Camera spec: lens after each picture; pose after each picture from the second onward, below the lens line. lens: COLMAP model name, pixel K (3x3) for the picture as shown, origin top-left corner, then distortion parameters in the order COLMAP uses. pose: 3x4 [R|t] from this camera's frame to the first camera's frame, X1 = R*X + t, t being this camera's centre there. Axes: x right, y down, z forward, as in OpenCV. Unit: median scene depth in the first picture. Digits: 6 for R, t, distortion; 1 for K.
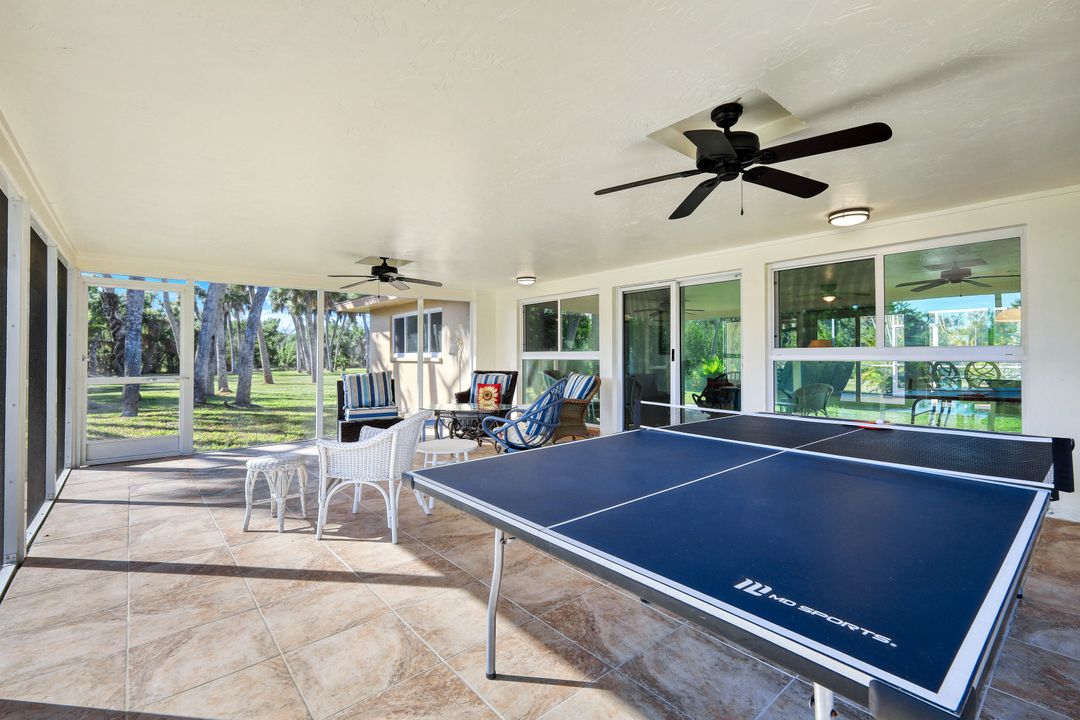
lens RADIAL K [[483.4, 0, 543.2], [0, 483.4, 364.6], [0, 0, 1]] dist [0.006955, 0.000158]
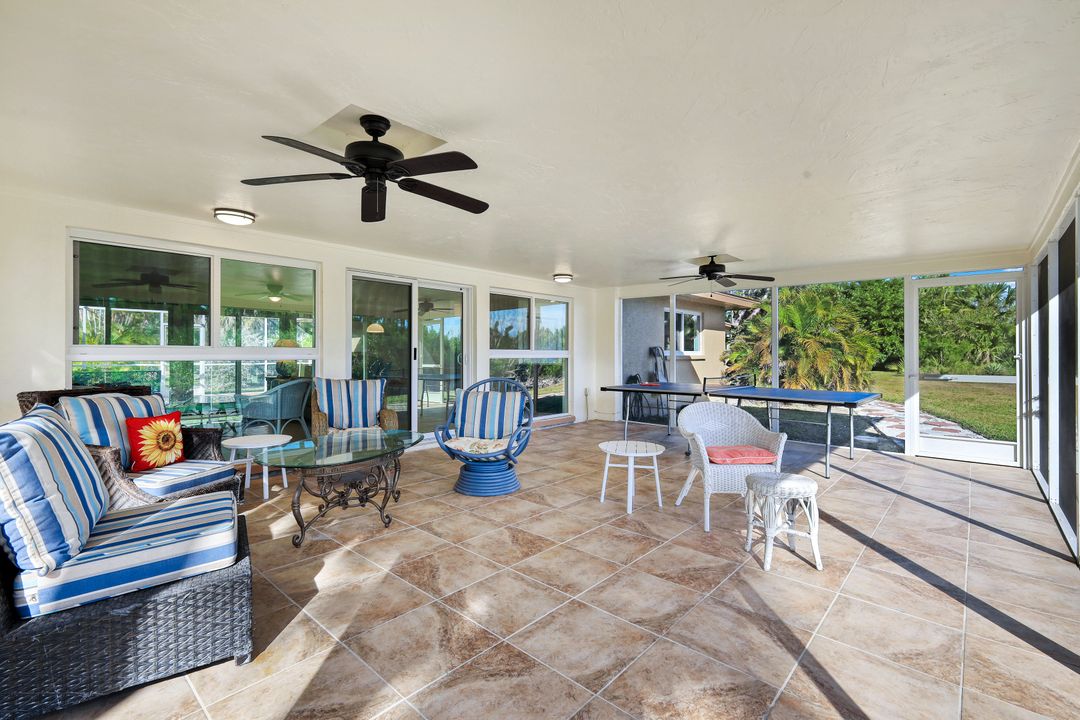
lens RADIAL K [[476.5, 0, 540.0], [0, 476.5, 360.0], [0, 0, 1]] dist [-0.000752, 0.000020]
pose [[-0.124164, -0.006362, 0.992241, -1.494479], [0.014020, 0.999868, 0.008166, -0.022770], [-0.992163, 0.014925, -0.124058, 1.732193]]
